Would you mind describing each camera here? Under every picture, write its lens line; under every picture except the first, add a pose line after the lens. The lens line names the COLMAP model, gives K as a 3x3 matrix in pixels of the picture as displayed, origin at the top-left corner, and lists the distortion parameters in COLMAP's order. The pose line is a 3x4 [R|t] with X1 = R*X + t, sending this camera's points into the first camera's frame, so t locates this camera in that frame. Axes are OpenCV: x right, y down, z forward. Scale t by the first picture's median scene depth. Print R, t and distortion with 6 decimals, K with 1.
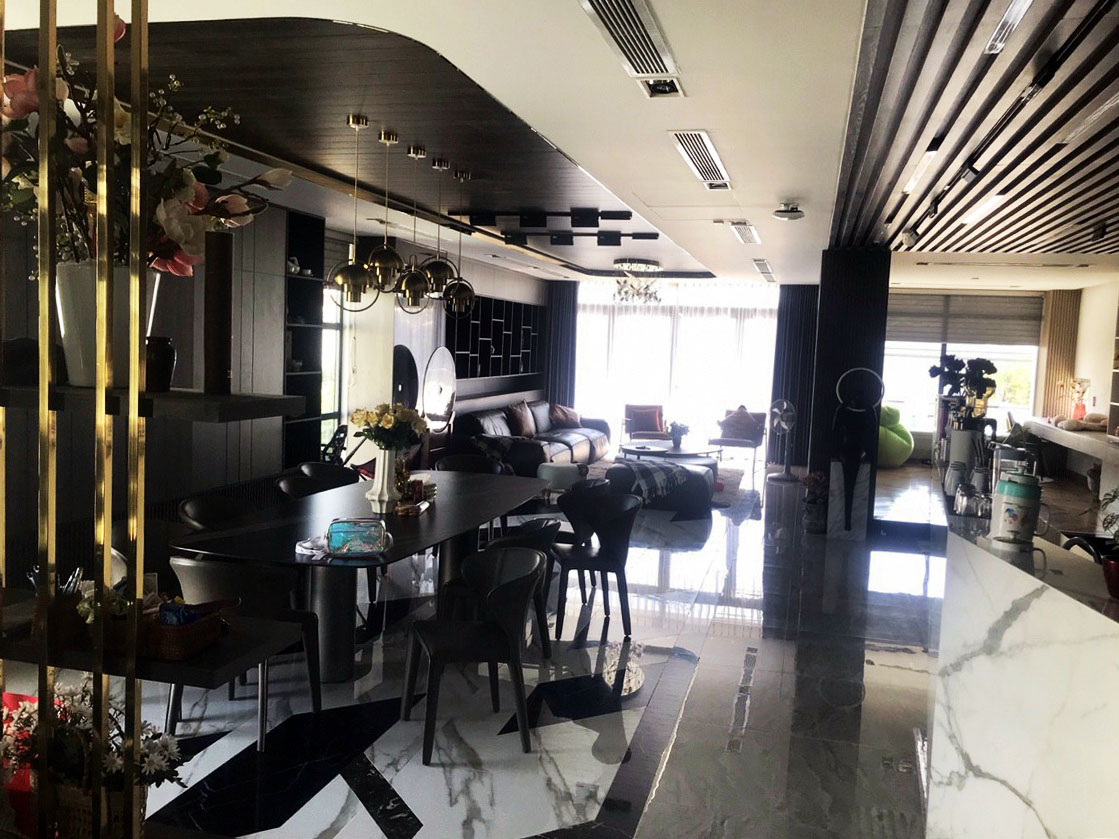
lens RADIAL K [[930.0, 0, 559.1], [0, 930.0, 412.5], [0, 0, 1]] dist [0.046346, 0.000437]
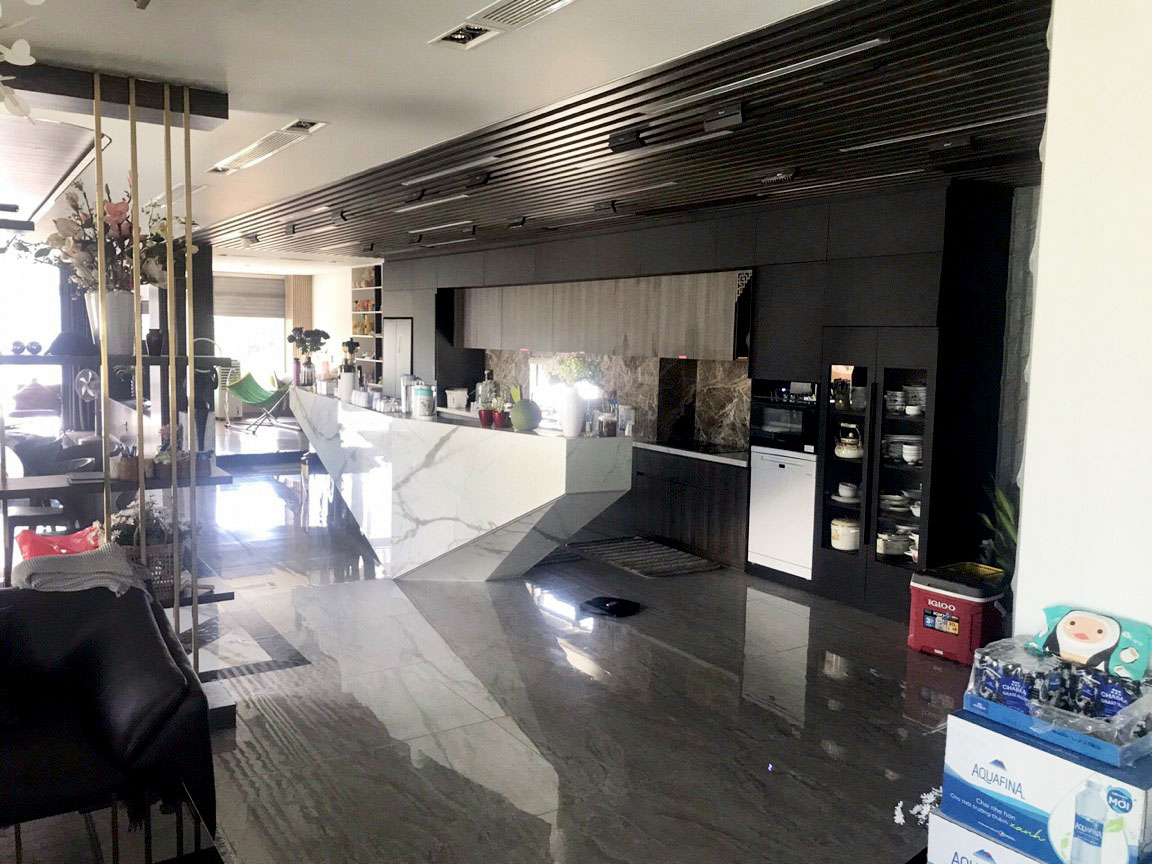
lens RADIAL K [[957.5, 0, 575.0], [0, 957.5, 432.0], [0, 0, 1]] dist [0.046346, 0.000437]
pose [[0.663602, -0.099627, 0.741423, -0.226526], [0.062703, 0.995012, 0.077581, 0.006545], [-0.745454, -0.004993, 0.666539, -0.173118]]
